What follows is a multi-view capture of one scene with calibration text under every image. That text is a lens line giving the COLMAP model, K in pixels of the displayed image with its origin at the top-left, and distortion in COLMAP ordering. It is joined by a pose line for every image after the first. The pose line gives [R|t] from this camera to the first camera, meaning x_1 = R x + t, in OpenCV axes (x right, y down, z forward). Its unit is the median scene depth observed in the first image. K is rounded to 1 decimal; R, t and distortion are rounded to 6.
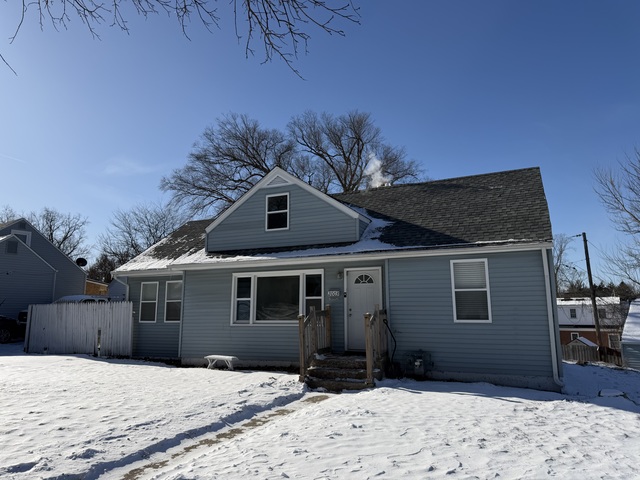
lens RADIAL K [[450.5, 0, 323.3], [0, 450.5, 234.7], [0, 0, 1]] dist [0.086499, -0.069864]
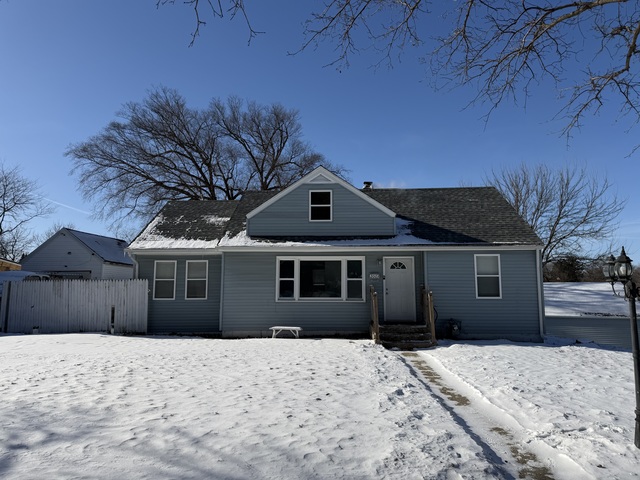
lens RADIAL K [[449.2, 0, 320.0], [0, 449.2, 240.0], [0, 0, 1]] dist [0.093236, -0.069438]
pose [[0.926120, 0.049965, 0.373905, -0.548977], [-0.068511, 0.996984, 0.036466, -0.004204], [-0.370955, -0.059388, 0.926750, -0.085024]]
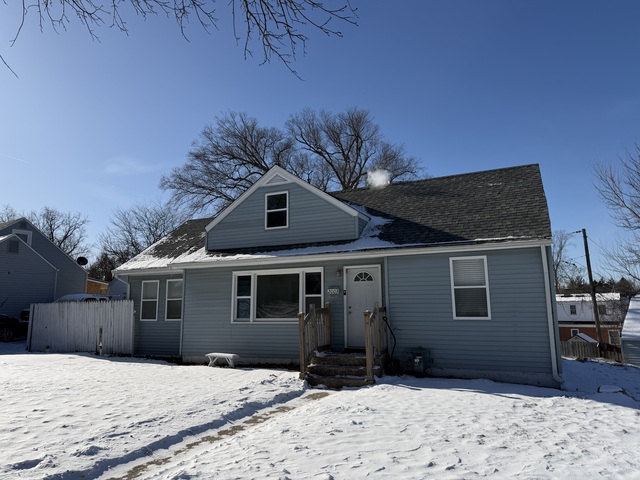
lens RADIAL K [[450.5, 0, 320.1], [0, 450.5, 236.5], [0, 0, 1]] dist [0.090115, -0.074642]
pose [[0.999965, -0.005861, -0.005897, 0.000261], [0.005918, 0.999936, 0.009668, -0.001389], [0.005840, -0.009703, 0.999936, -0.003054]]
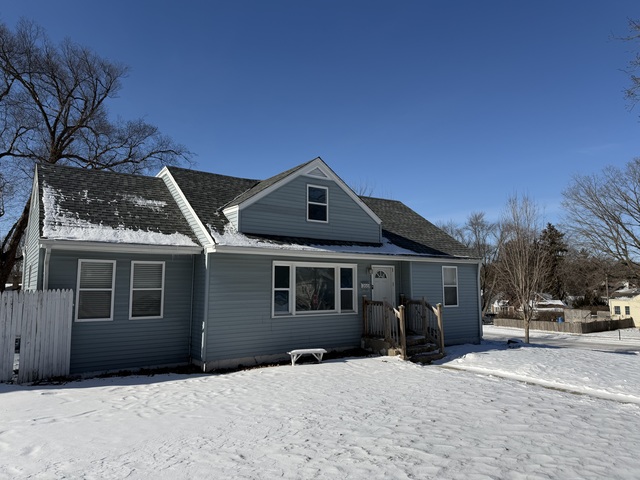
lens RADIAL K [[450.5, 0, 323.3], [0, 450.5, 234.7], [0, 0, 1]] dist [0.086499, -0.069864]
pose [[0.495585, 0.102999, 0.862431, -0.985850], [-0.148067, 0.988428, -0.032962, 0.050785], [-0.855846, -0.111363, 0.505101, 0.483965]]
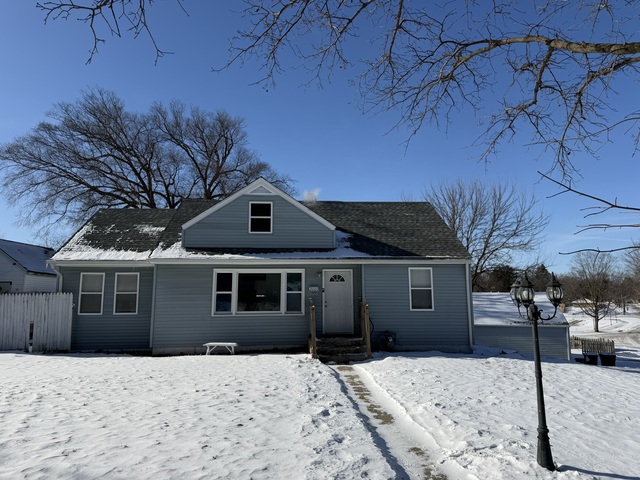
lens RADIAL K [[450.5, 0, 320.1], [0, 450.5, 236.5], [0, 0, 1]] dist [0.090115, -0.074642]
pose [[0.878513, 0.069327, 0.472661, -0.523538], [-0.081210, 0.996686, 0.004754, -0.020070], [-0.470765, -0.042561, 0.881232, -0.091633]]
